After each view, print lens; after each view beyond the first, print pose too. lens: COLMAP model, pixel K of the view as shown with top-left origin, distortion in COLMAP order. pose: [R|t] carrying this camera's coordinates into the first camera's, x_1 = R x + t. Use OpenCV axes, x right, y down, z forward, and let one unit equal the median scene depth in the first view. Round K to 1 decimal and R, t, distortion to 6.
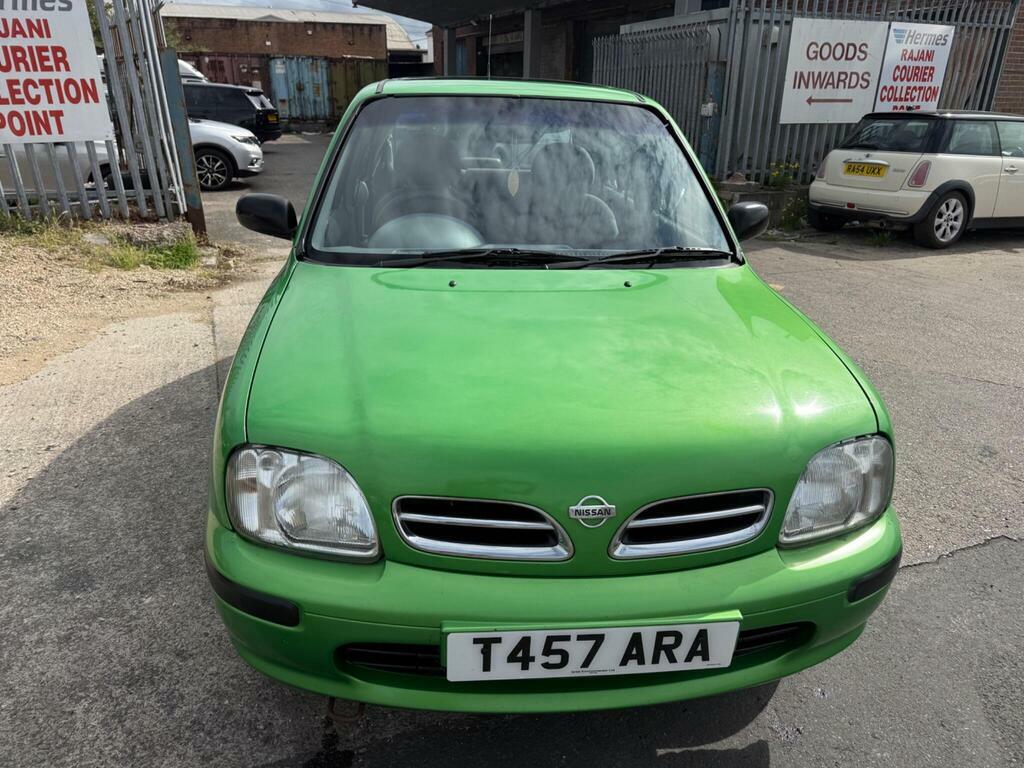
lens RADIAL K [[743.2, 0, 512.0], [0, 743.2, 384.0], [0, 0, 1]] dist [-0.000948, -0.000116]
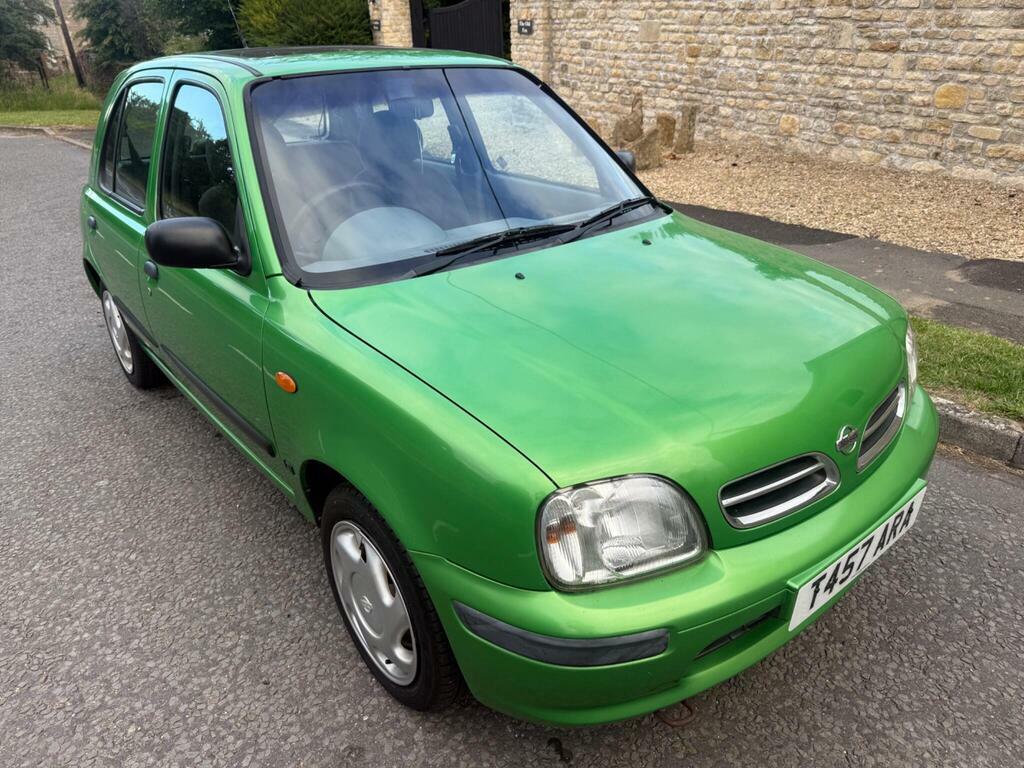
lens RADIAL K [[743.2, 0, 512.0], [0, 743.2, 384.0], [0, 0, 1]] dist [-0.000948, -0.000116]
pose [[0.829521, -0.276719, 0.485100, -0.843751], [0.247144, 0.960821, 0.125472, -0.177897], [-0.500815, 0.015809, 0.865410, 0.270714]]
